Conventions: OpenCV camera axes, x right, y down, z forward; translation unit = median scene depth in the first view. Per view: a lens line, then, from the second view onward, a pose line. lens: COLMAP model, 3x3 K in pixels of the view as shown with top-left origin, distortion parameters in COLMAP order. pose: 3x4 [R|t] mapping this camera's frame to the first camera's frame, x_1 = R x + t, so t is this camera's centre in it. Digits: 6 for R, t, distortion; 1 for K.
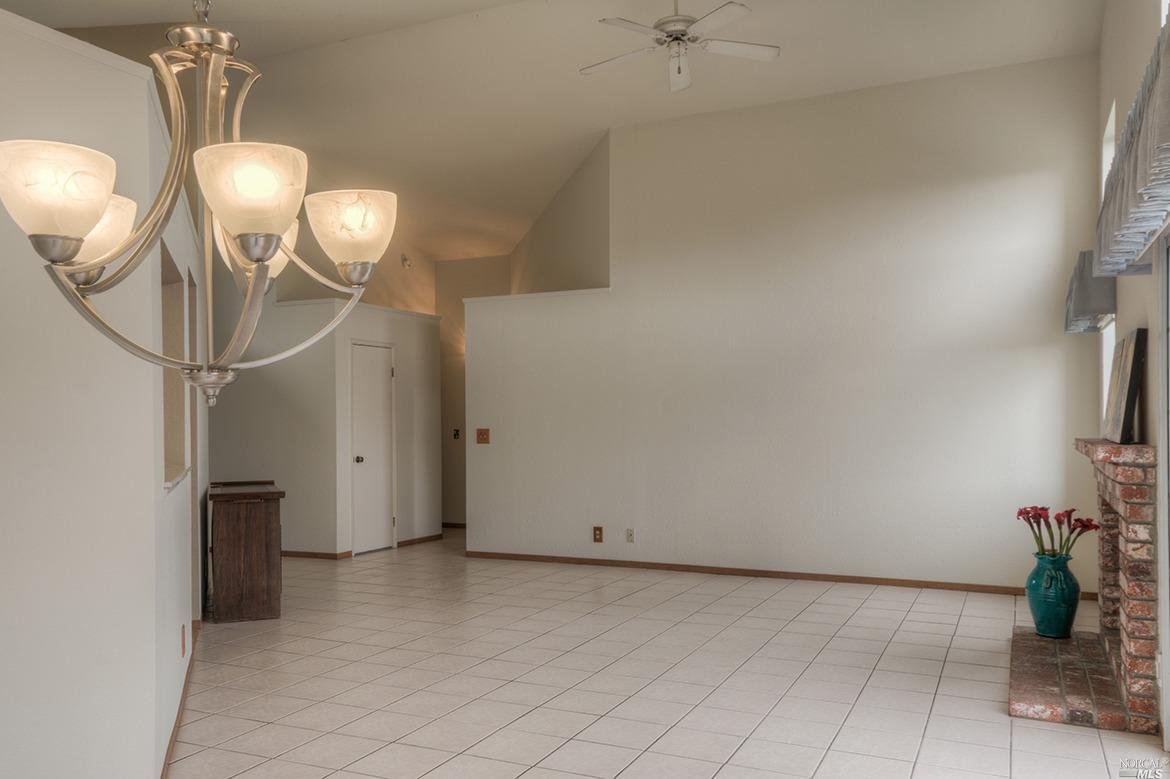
lens RADIAL K [[935.5, 0, 584.4], [0, 935.5, 394.9], [0, 0, 1]] dist [0.001924, 0.000671]
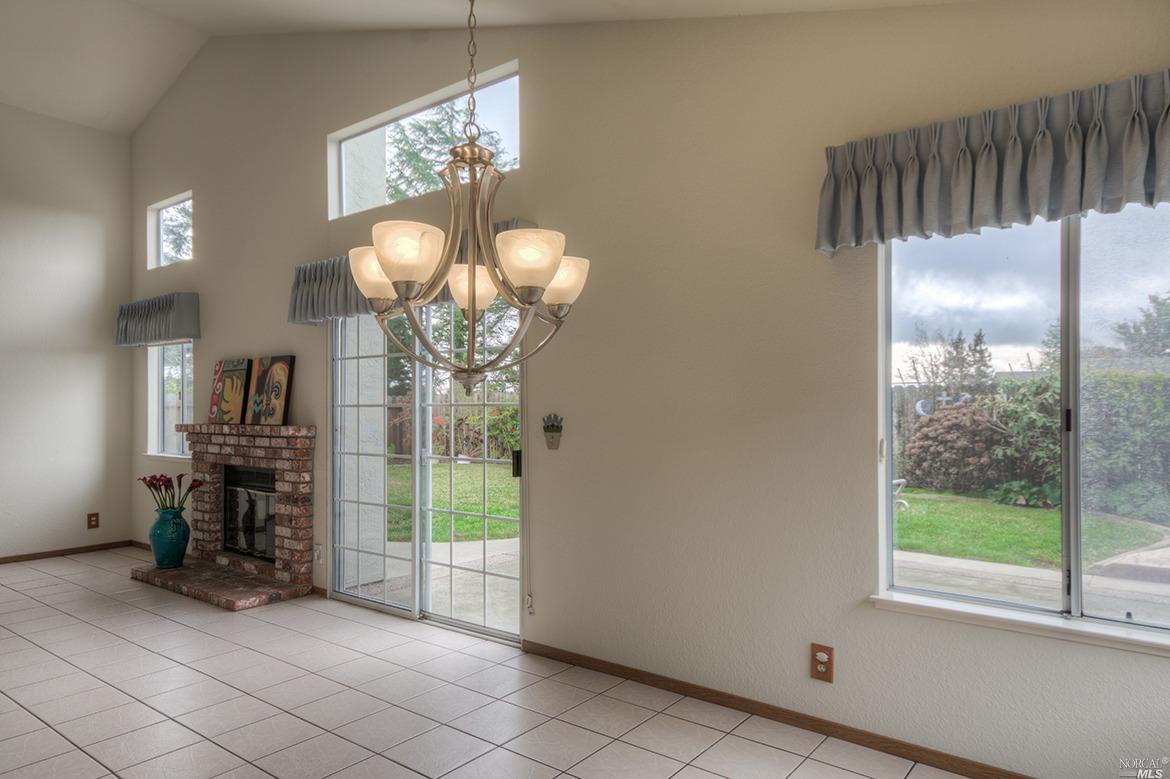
lens RADIAL K [[748.0, 0, 581.2], [0, 748.0, 407.5], [0, 0, 1]] dist [0.018286, 0.016047]
pose [[0.220944, -0.007349, 0.975259, -0.592346], [-0.015695, 0.999815, 0.011090, -0.001138], [-0.975160, -0.017757, 0.220788, 0.212274]]
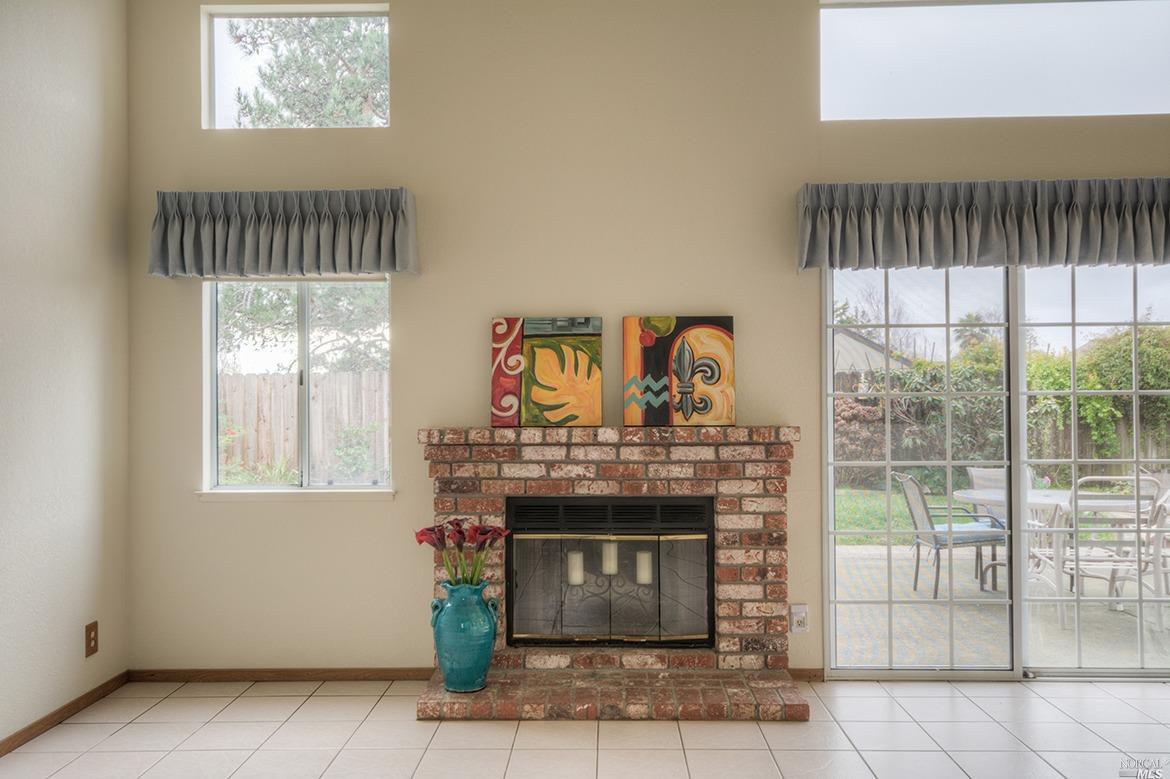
lens RADIAL K [[948.9, 0, 596.5], [0, 948.9, 390.2], [0, 0, 1]] dist [-0.004049, 0.057104]
pose [[-0.410474, 0.003131, 0.911867, -0.326743], [-0.014885, 0.999838, -0.010133, 0.026472], [-0.911751, -0.017732, -0.410361, 1.604857]]
